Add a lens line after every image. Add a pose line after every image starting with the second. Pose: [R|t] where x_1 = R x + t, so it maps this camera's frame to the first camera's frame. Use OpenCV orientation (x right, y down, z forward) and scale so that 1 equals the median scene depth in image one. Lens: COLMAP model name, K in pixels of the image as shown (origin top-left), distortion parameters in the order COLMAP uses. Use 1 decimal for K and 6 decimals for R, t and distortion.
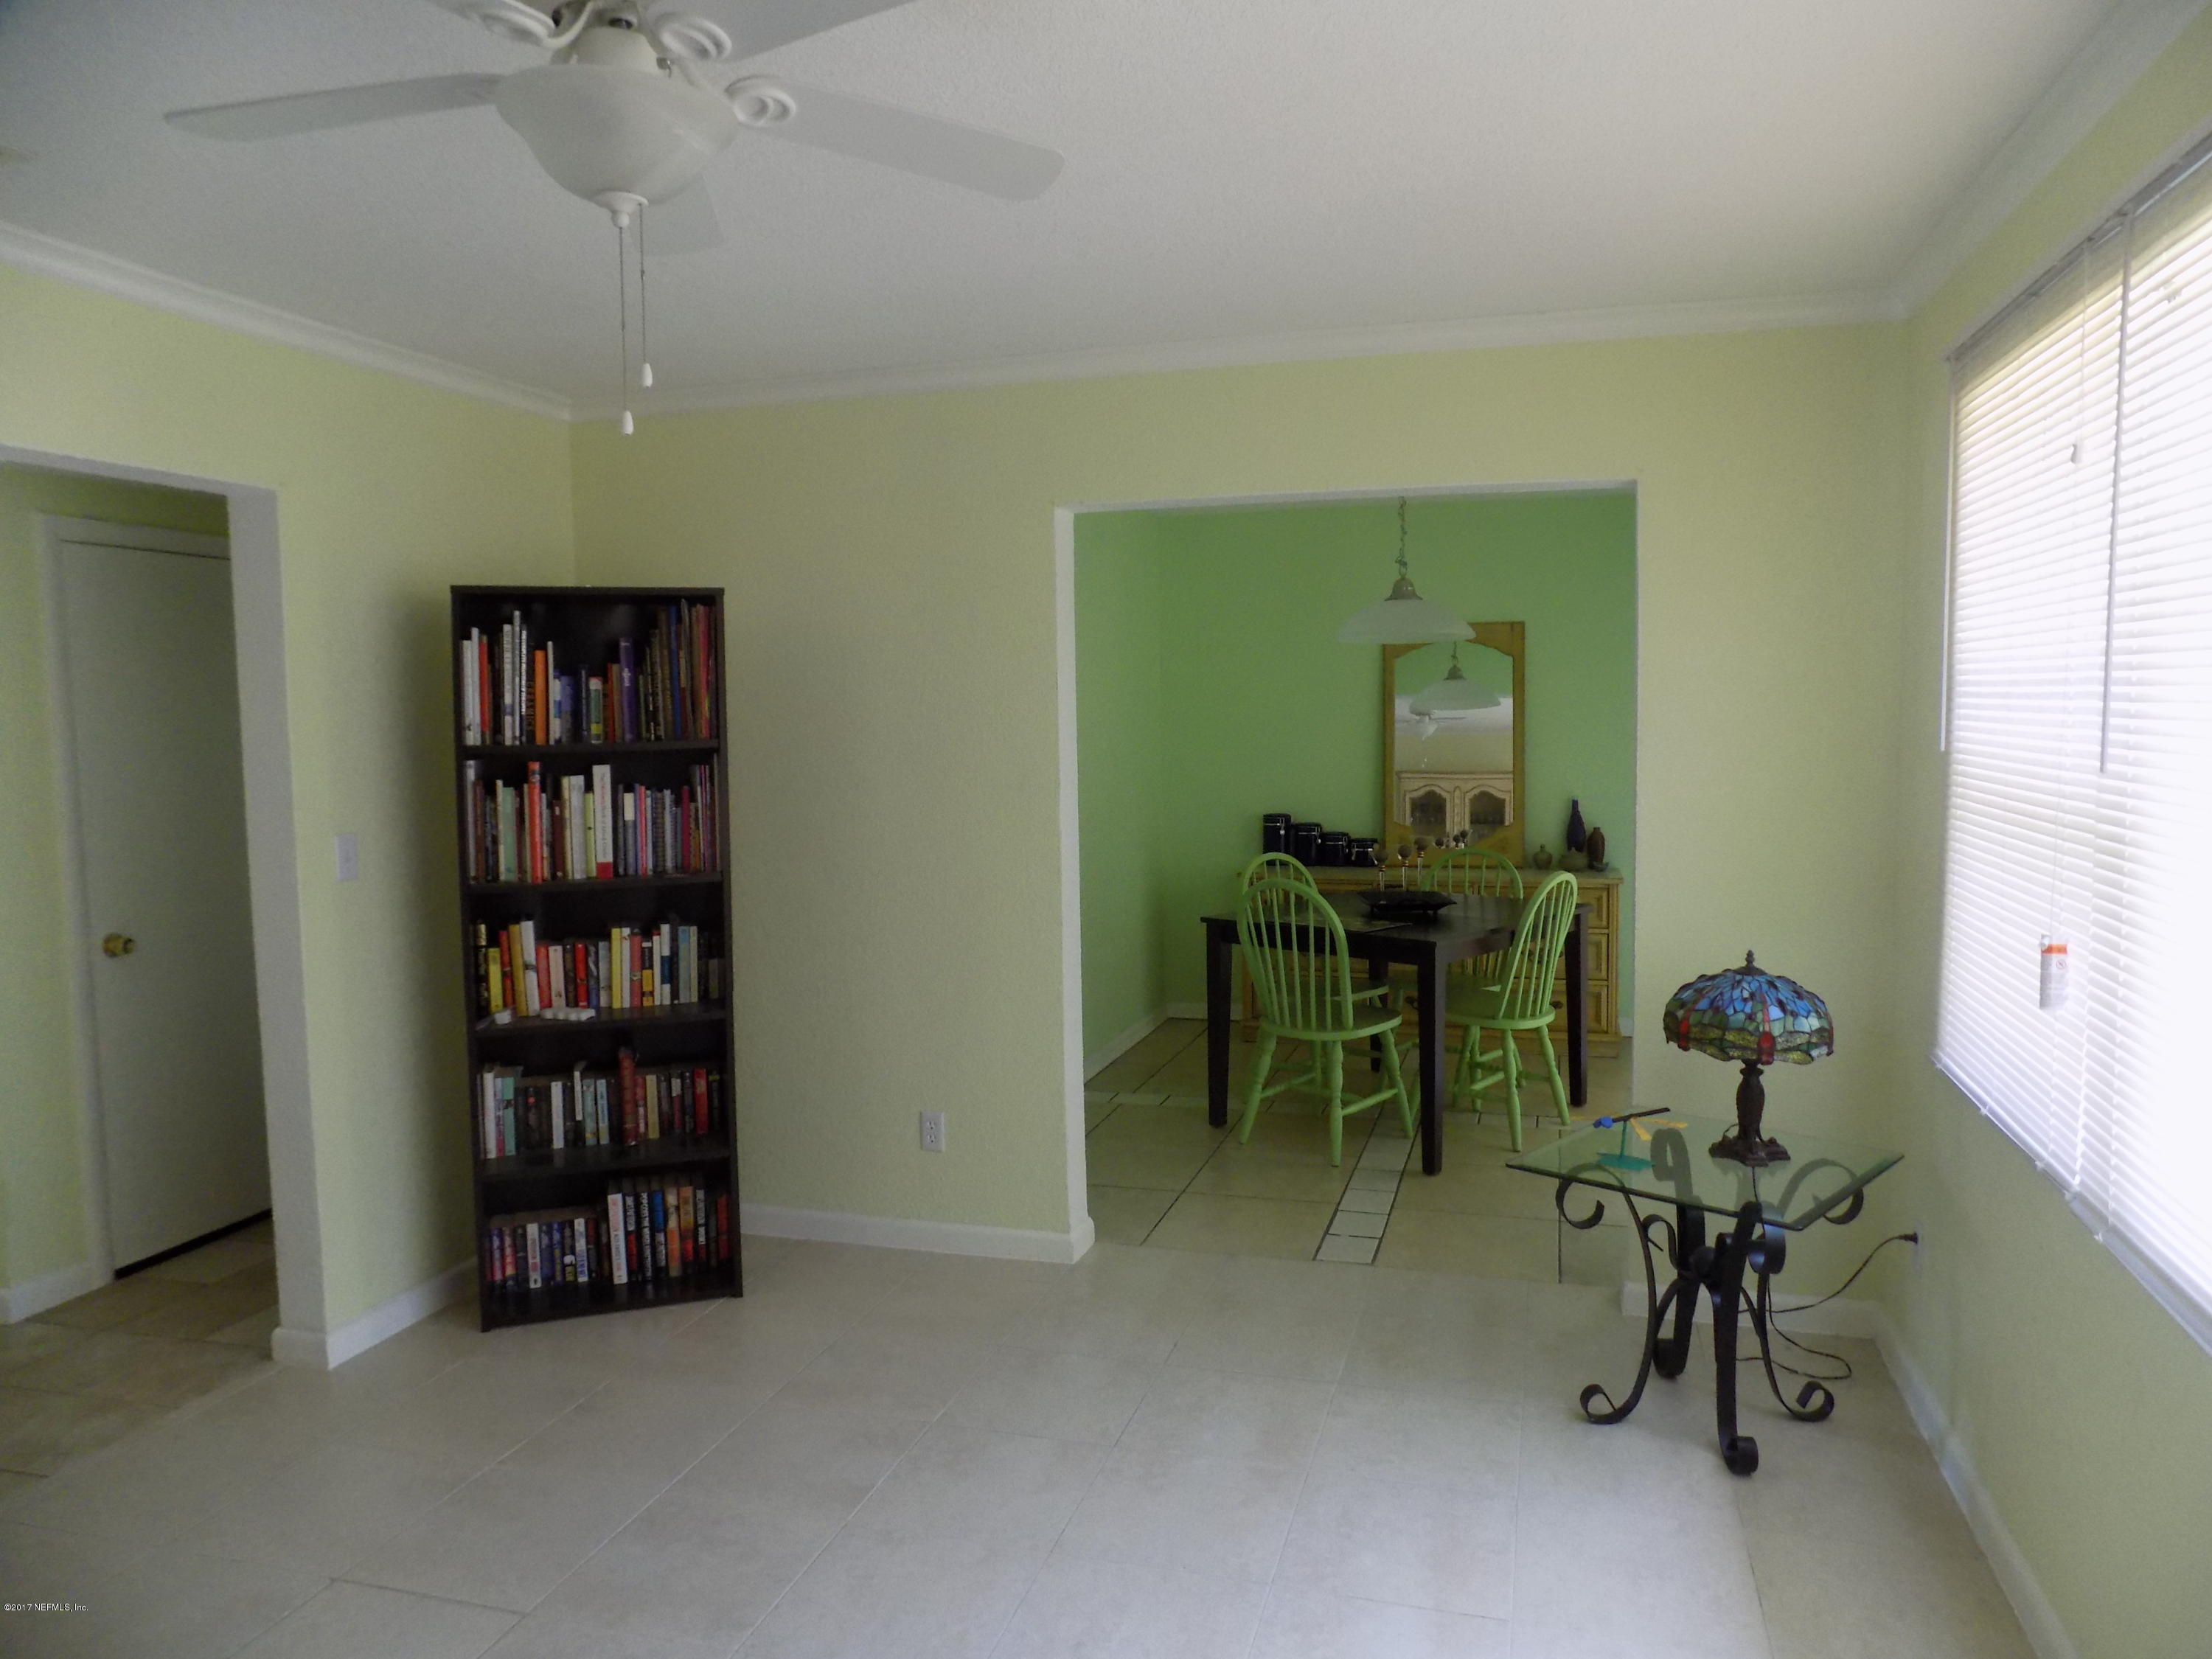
lens RADIAL K [[1476.4, 0, 1105.4], [0, 1476.4, 827.9], [0, 0, 1]] dist [-0.075755, 0.048749]
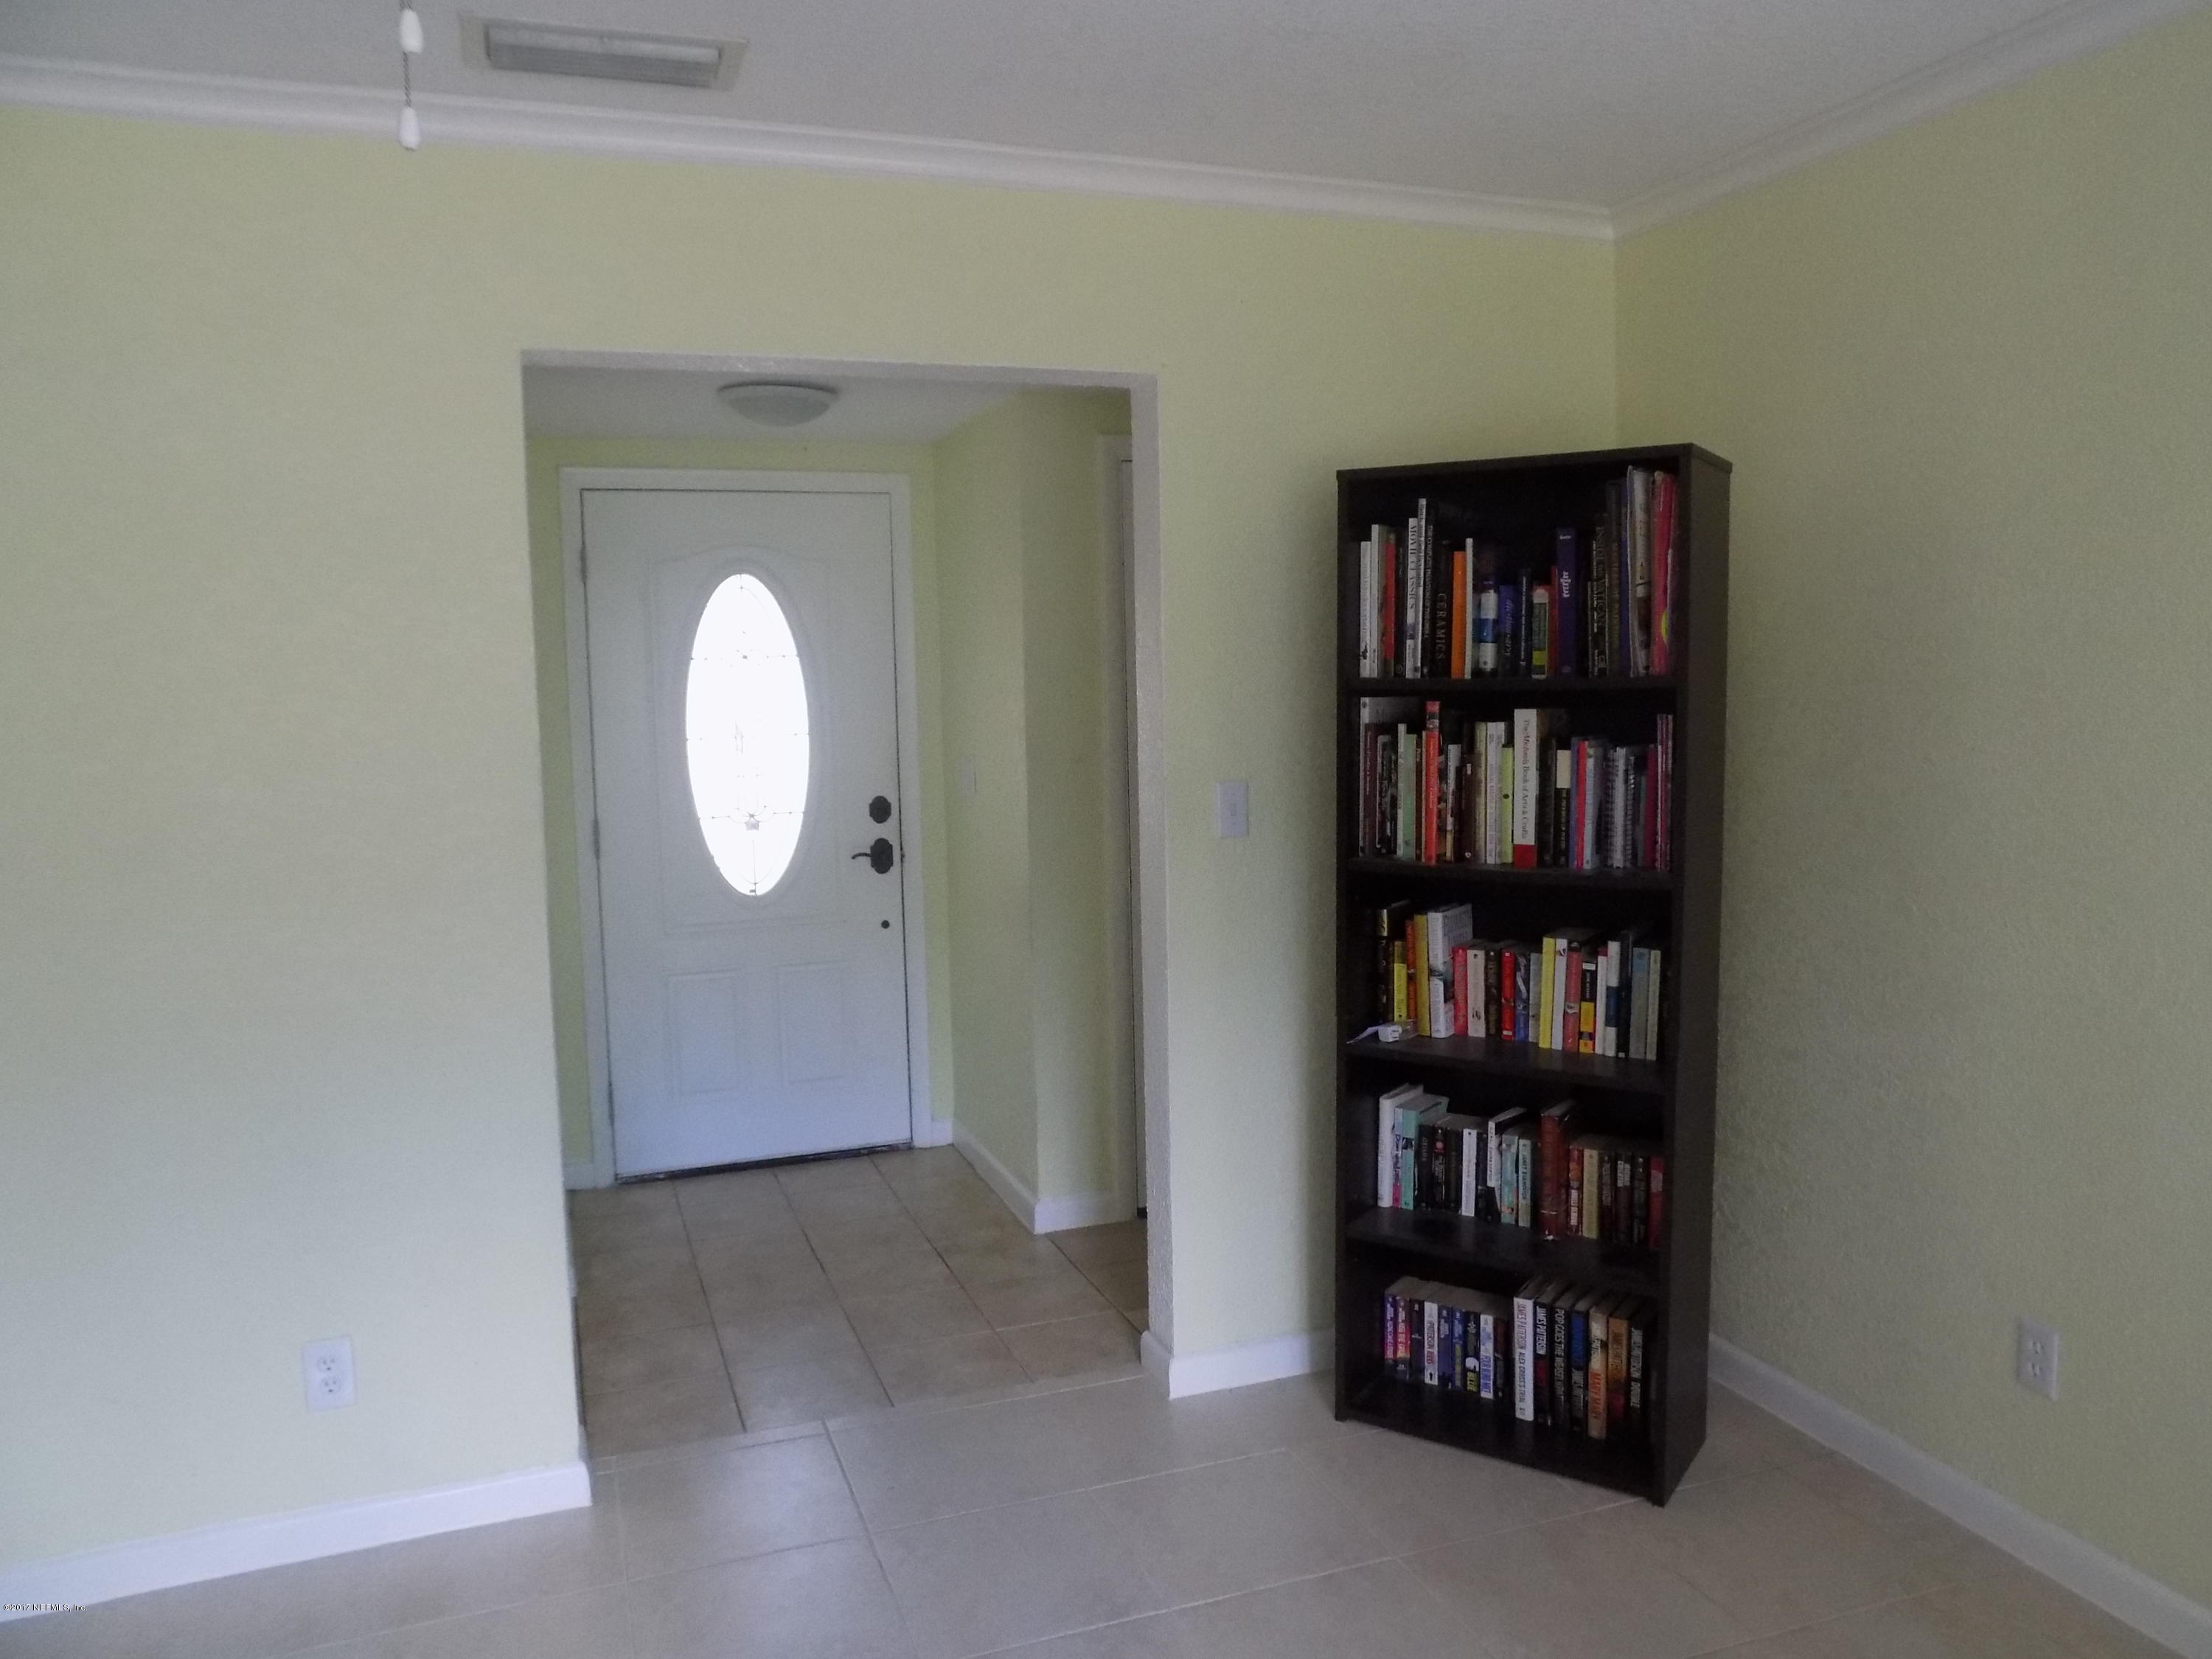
lens RADIAL K [[1582.1, 0, 1103.7], [0, 1582.1, 818.2], [0, 0, 1]] dist [-0.059127, 0.025778]
pose [[0.586327, 0.082701, -0.805842, 0.152279], [-0.057150, 0.996519, 0.060687, -0.023595], [0.808056, 0.010471, 0.589012, 0.368430]]
